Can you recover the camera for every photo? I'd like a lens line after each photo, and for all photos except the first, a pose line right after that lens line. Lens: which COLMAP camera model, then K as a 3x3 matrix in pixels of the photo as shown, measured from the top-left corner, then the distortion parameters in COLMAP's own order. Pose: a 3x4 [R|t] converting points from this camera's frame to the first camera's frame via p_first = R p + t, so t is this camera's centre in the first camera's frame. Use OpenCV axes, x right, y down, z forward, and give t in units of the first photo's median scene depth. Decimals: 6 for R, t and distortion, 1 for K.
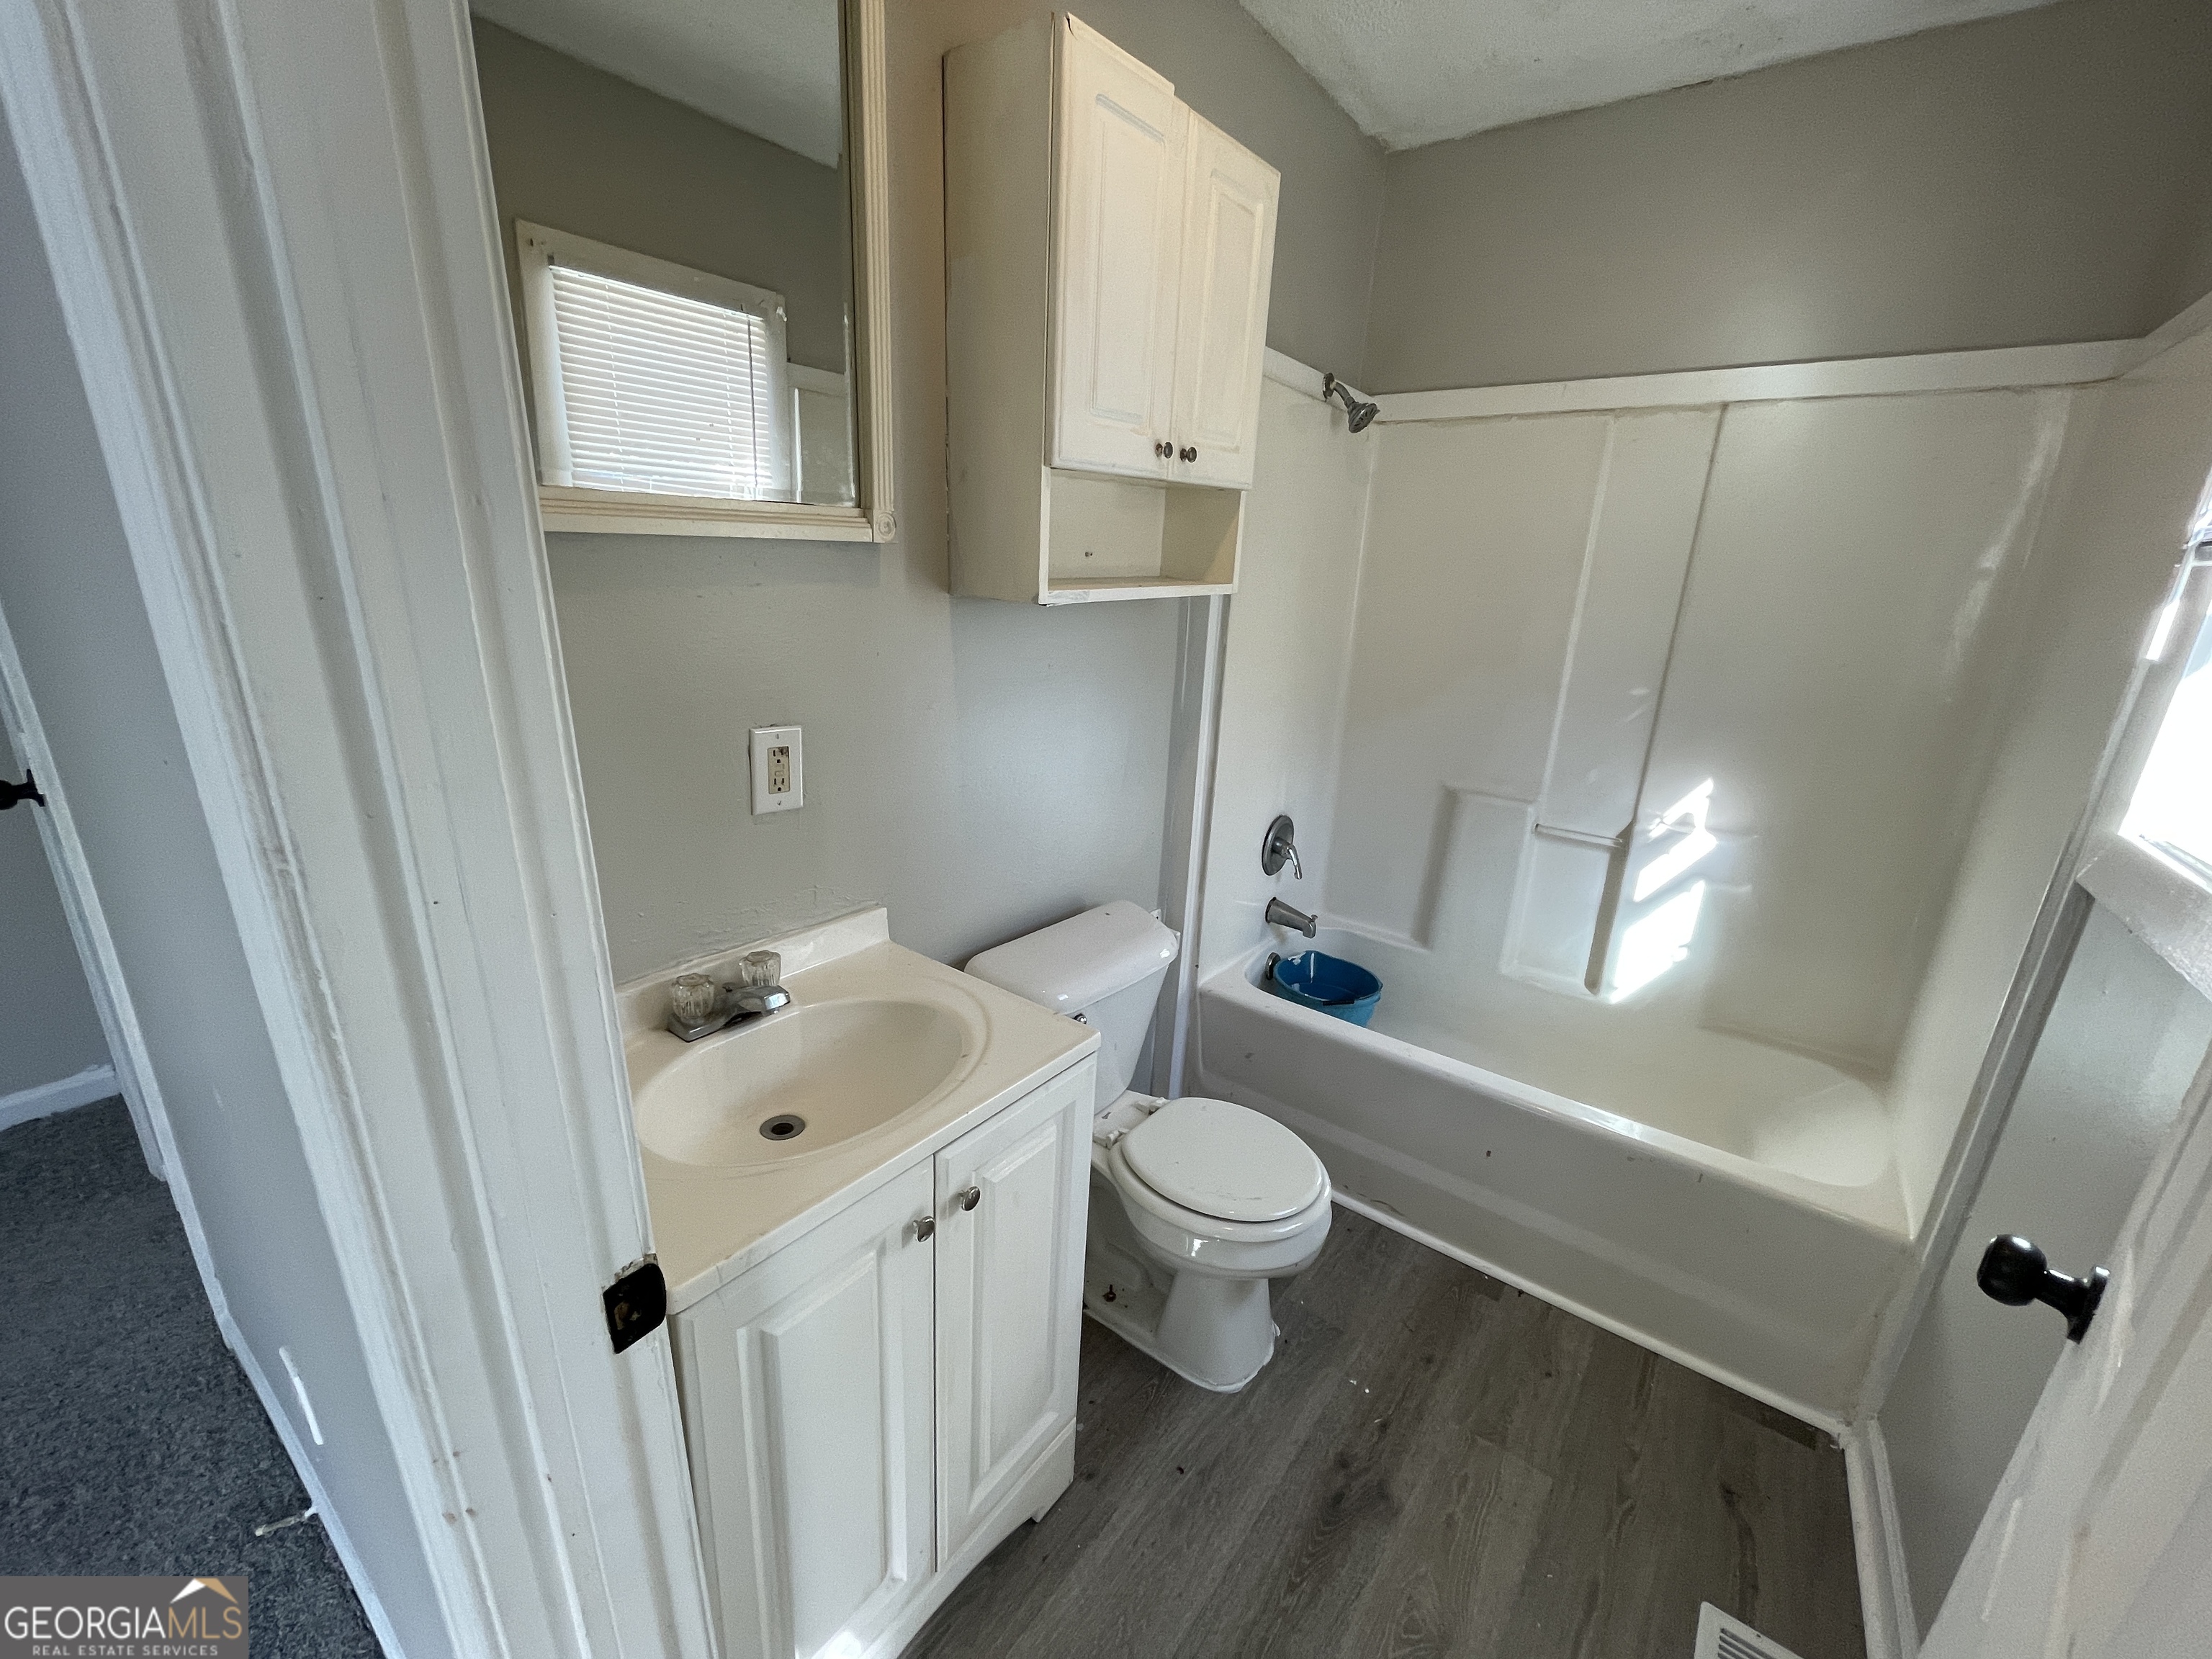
lens RADIAL K [[901.0, 0, 1112.1], [0, 901.0, 836.5], [0, 0, 1]] dist [0.001525, -0.001716]
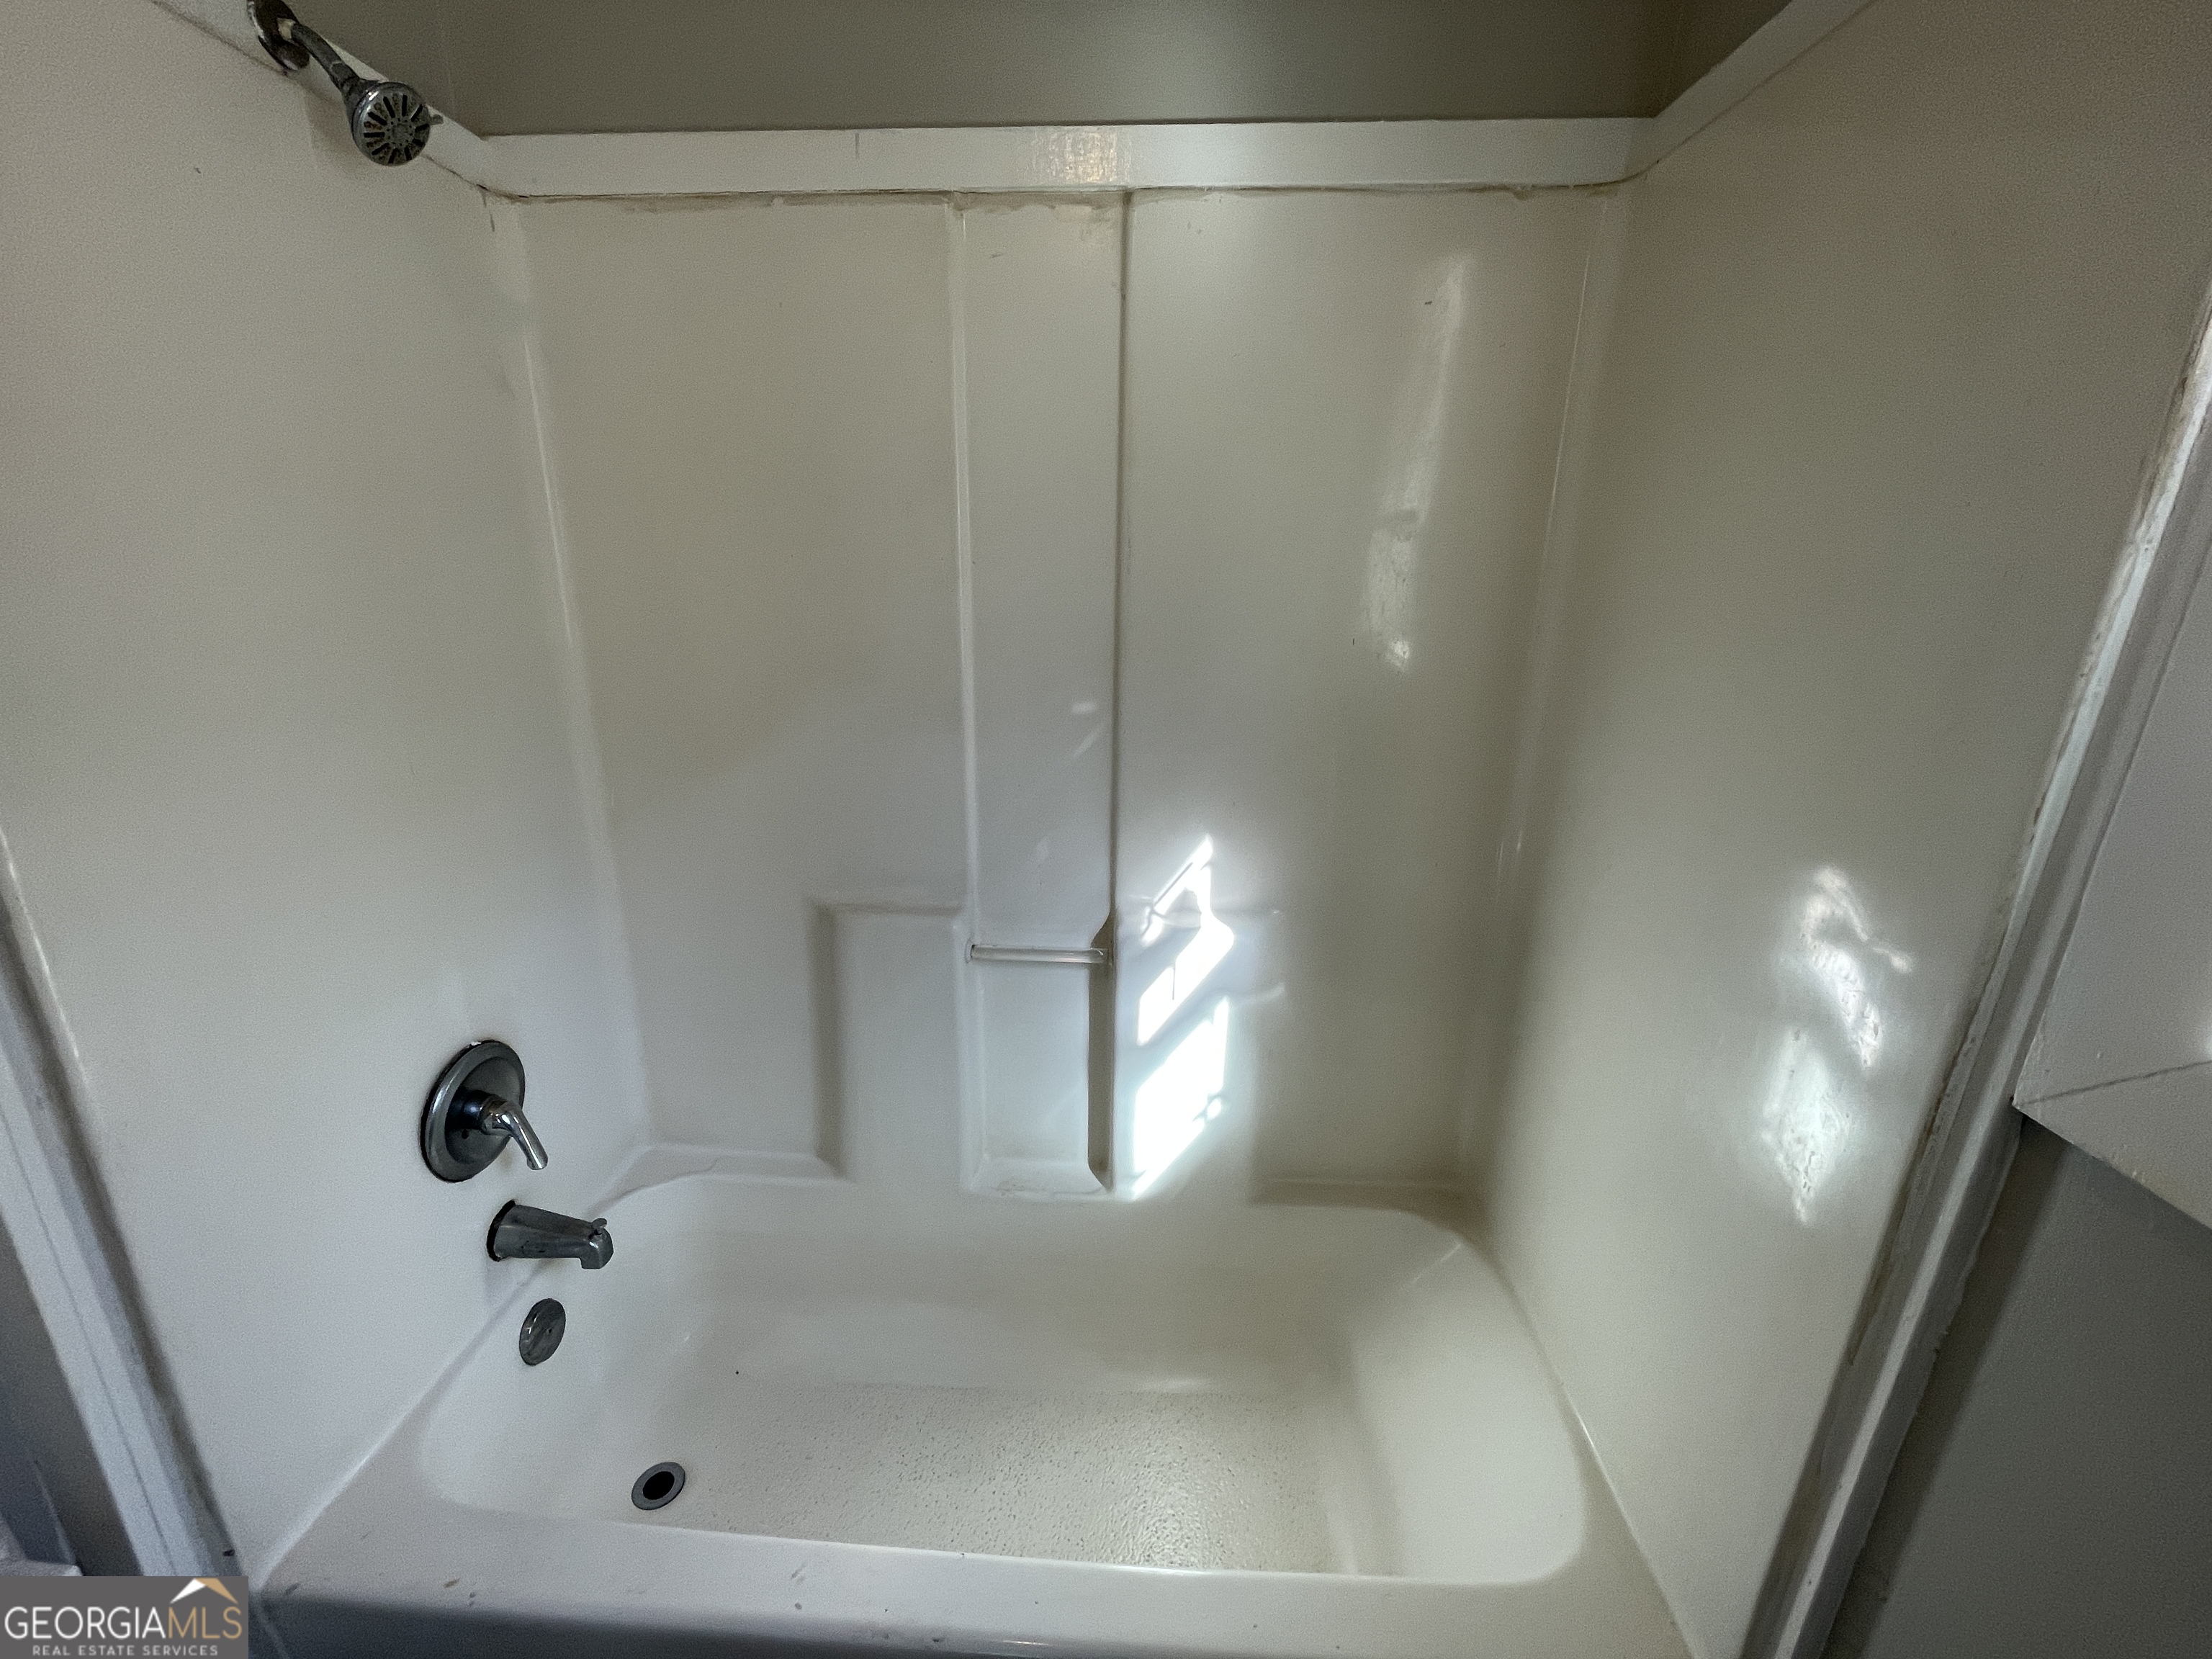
lens RADIAL K [[901.0, 0, 1103.1], [0, 901.0, 829.5], [0, 0, 1]] dist [0.001525, -0.001716]
pose [[0.836574, -0.181792, 0.516813, 0.274166], [0.179567, 0.982216, 0.054831, -0.111704], [-0.517590, 0.046932, 0.854340, 0.490409]]
